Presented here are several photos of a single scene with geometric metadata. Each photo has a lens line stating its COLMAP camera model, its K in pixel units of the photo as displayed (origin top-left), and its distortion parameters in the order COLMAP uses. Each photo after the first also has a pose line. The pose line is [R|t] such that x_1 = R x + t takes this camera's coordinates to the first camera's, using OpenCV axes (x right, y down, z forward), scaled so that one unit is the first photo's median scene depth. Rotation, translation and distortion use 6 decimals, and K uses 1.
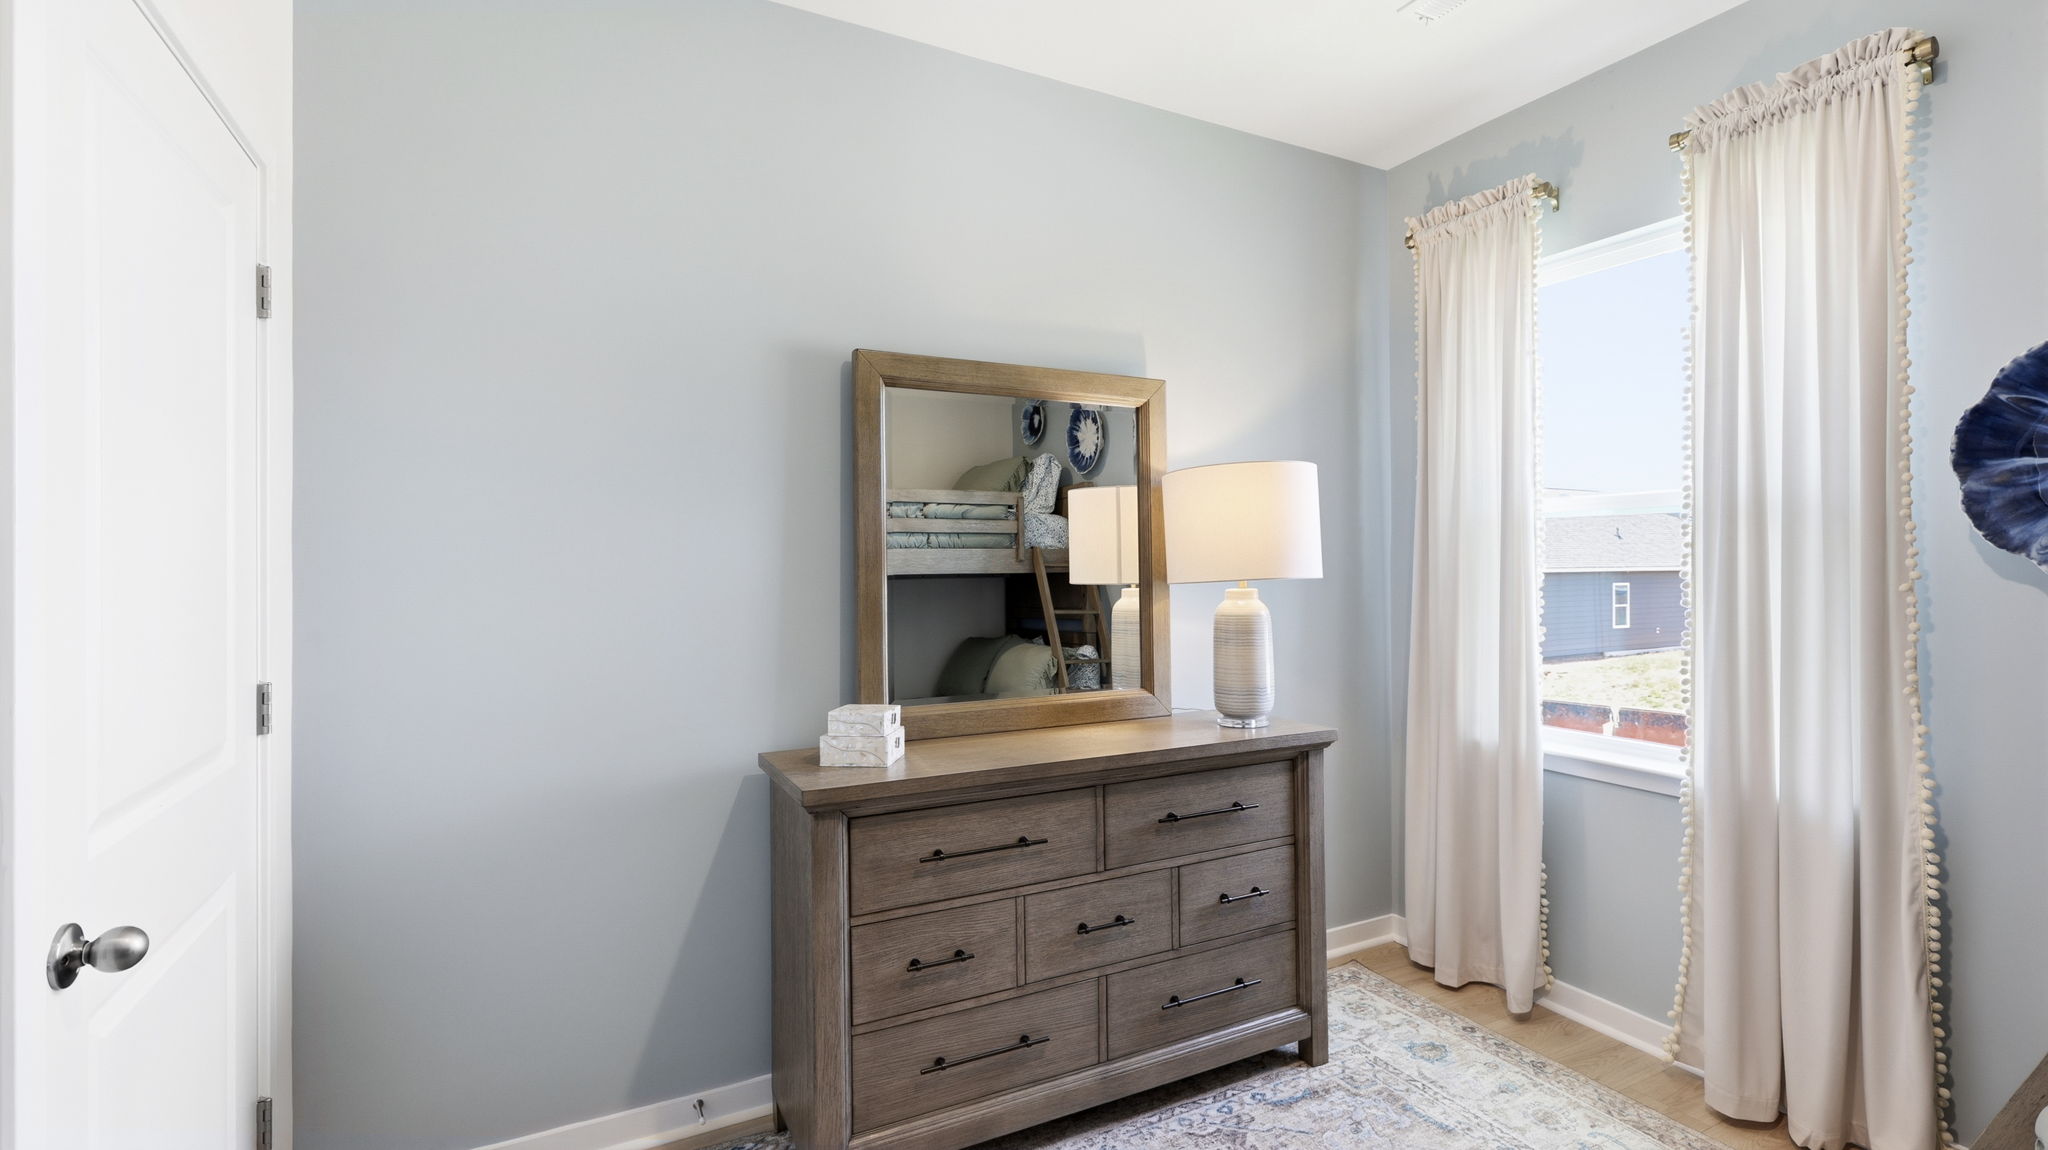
lens RADIAL K [[932.5, 0, 1029.4], [0, 932.5, 586.6], [0, 0, 1]] dist [-0.002330, -0.000246]
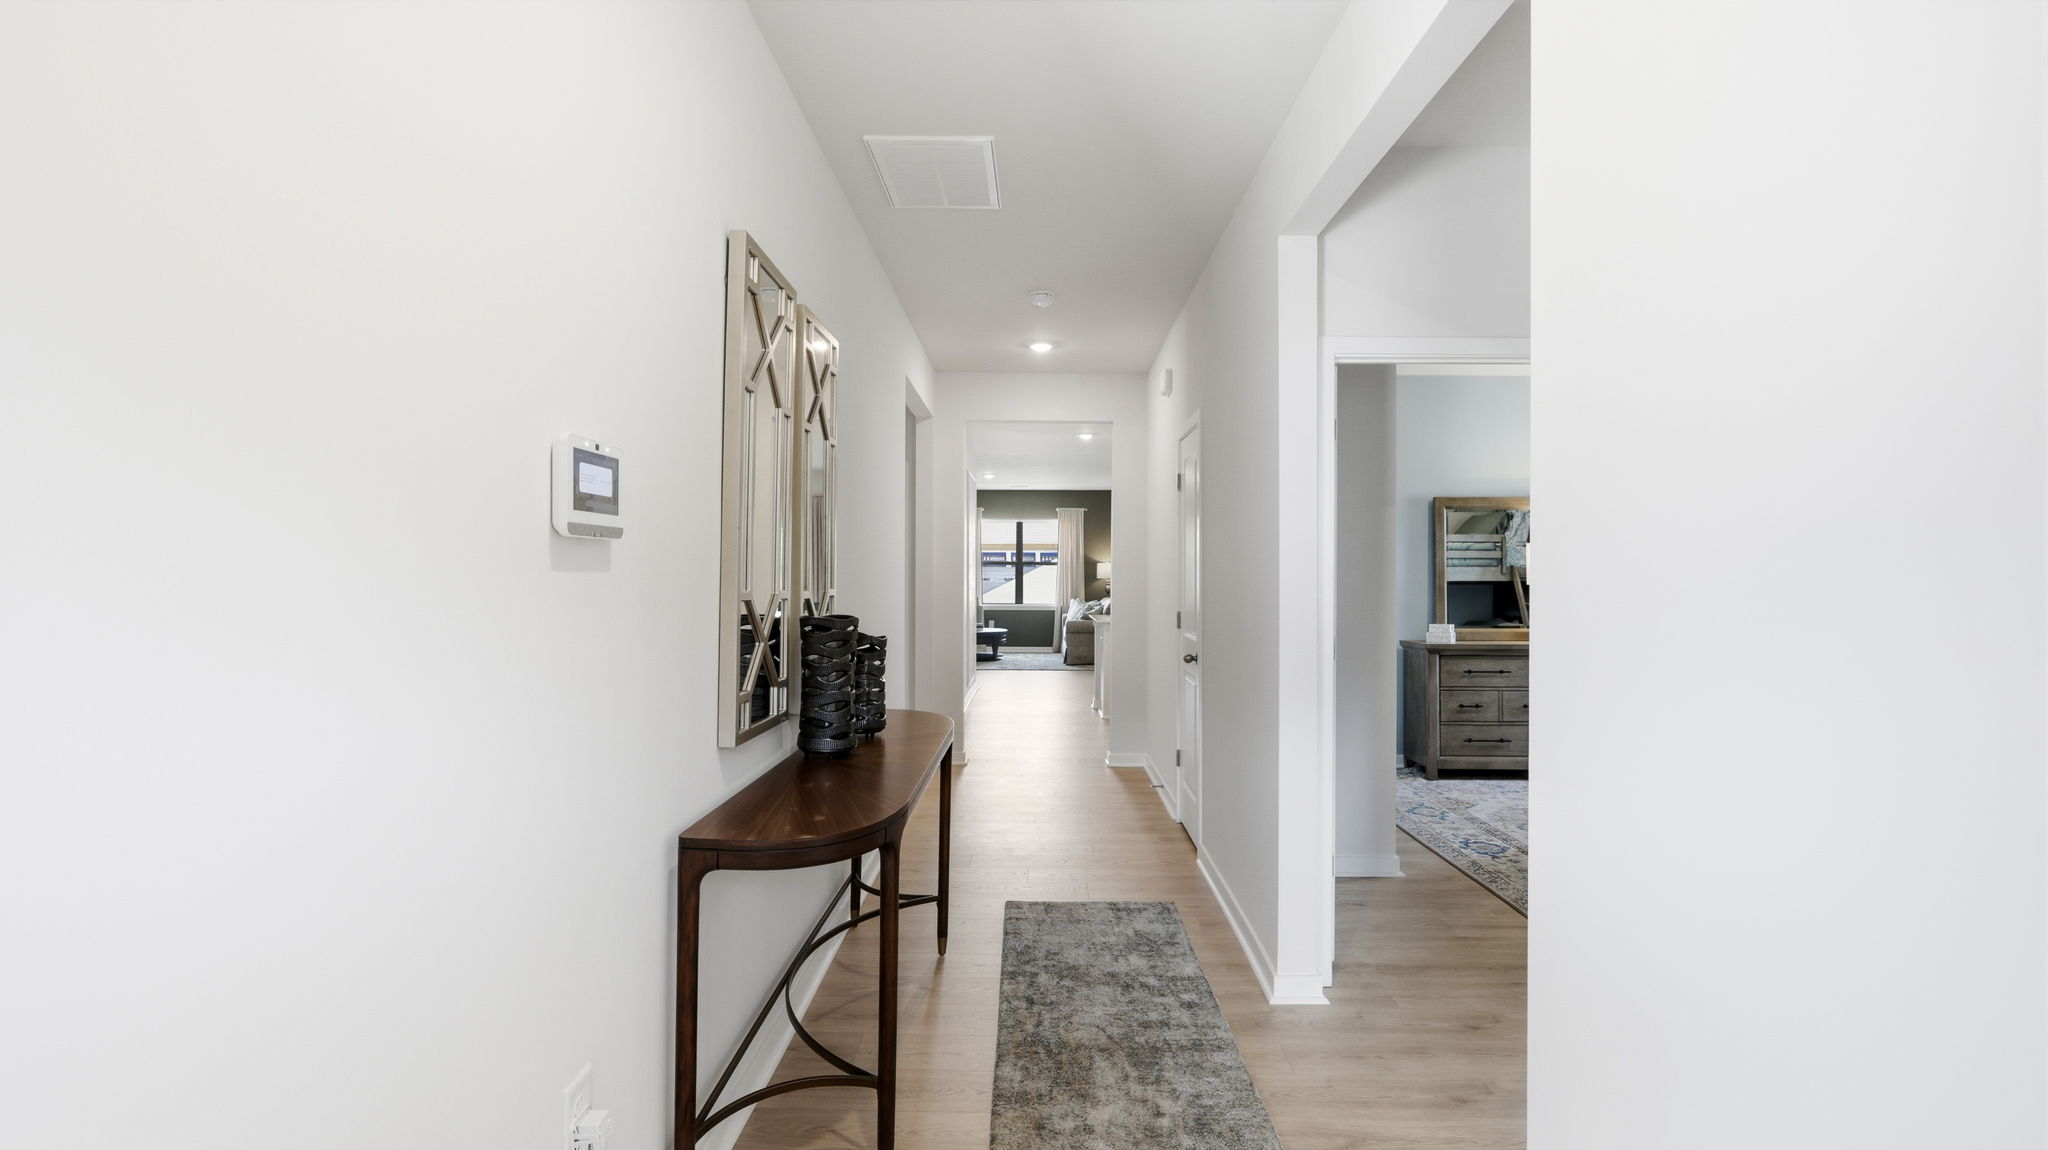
lens RADIAL K [[932.5, 0, 1029.4], [0, 932.5, 586.6], [0, 0, 1]] dist [-0.002330, -0.000246]
pose [[0.884391, 0.003761, -0.466732, 0.040130], [-0.010515, 0.999874, -0.011869, 0.053141], [0.466628, 0.015404, 0.884319, -1.954230]]
